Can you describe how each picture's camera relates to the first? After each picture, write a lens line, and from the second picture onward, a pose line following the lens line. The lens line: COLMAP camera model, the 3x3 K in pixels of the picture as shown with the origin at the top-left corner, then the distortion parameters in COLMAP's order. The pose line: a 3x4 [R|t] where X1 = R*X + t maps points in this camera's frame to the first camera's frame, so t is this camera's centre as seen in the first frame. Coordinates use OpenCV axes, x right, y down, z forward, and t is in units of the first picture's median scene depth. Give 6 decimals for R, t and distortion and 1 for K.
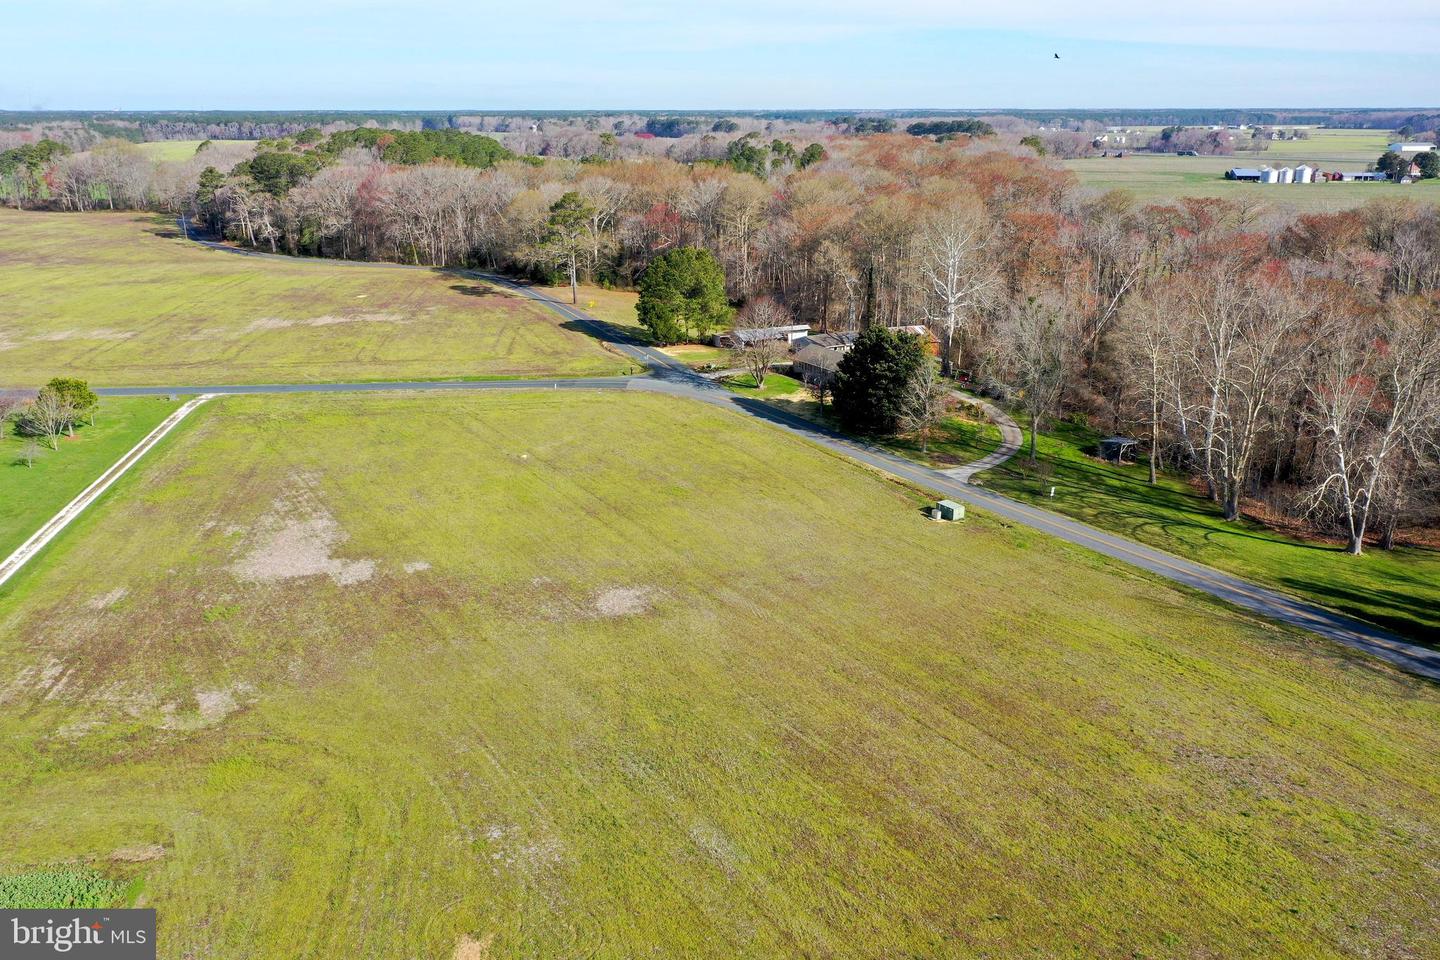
lens RADIAL K [[1145.3, 0, 728.5], [0, 1145.3, 475.9], [0, 0, 1]] dist [0.004228, -0.002067]
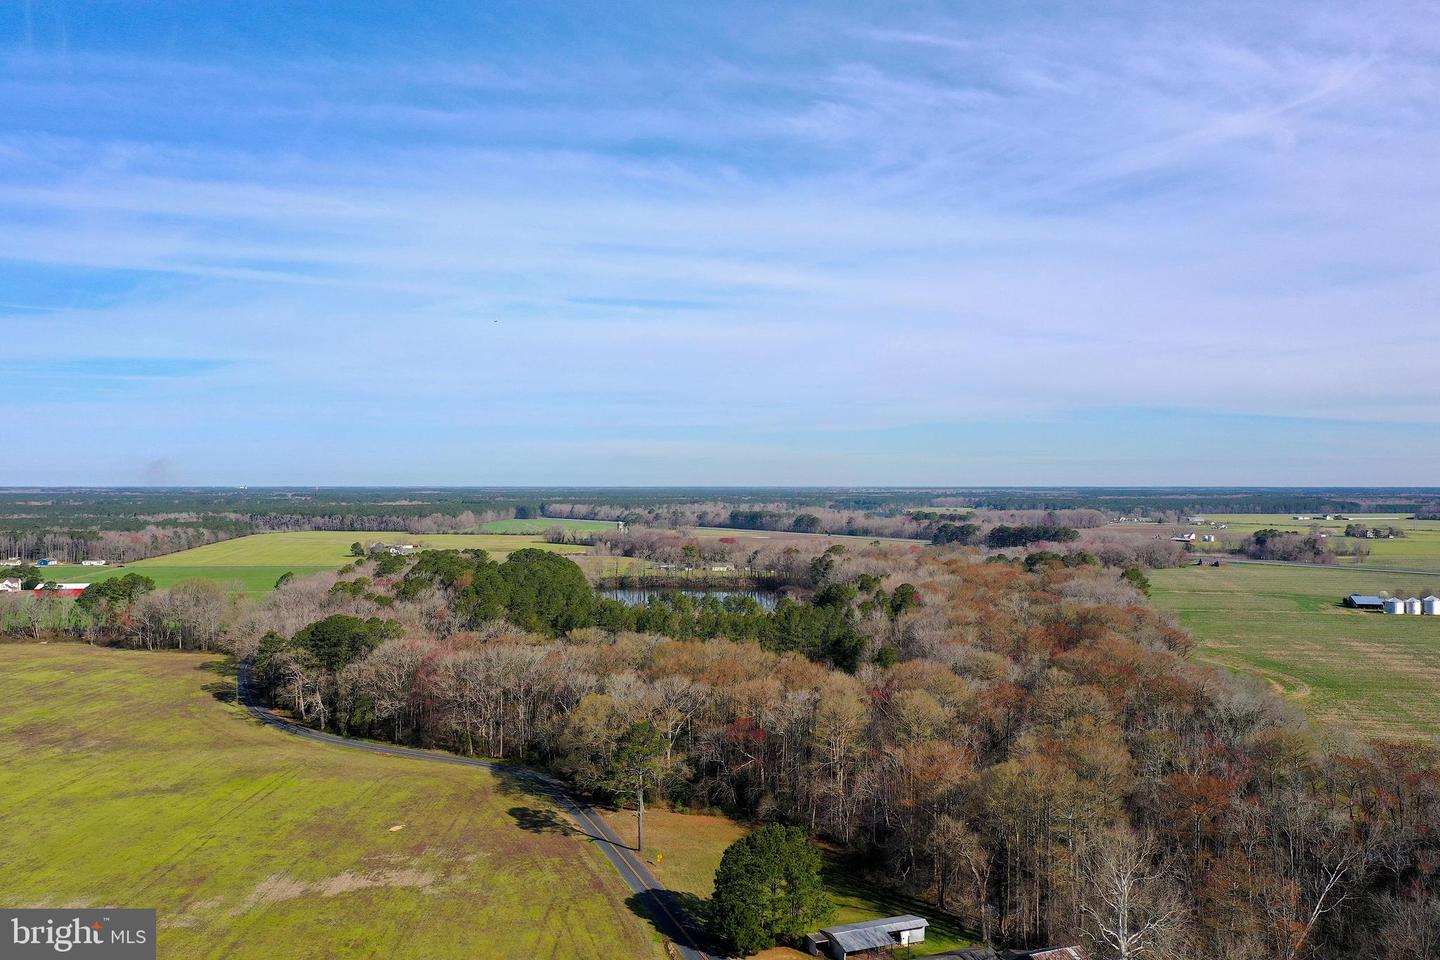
lens RADIAL K [[1145.3, 0, 728.4], [0, 1145.3, 472.4], [0, 0, 1]] dist [0.004228, -0.002067]
pose [[0.997565, 0.000833, -0.069731, -0.007759], [-0.022797, 0.948885, -0.314797, -0.110030], [0.065905, 0.315620, 0.946594, 0.086560]]
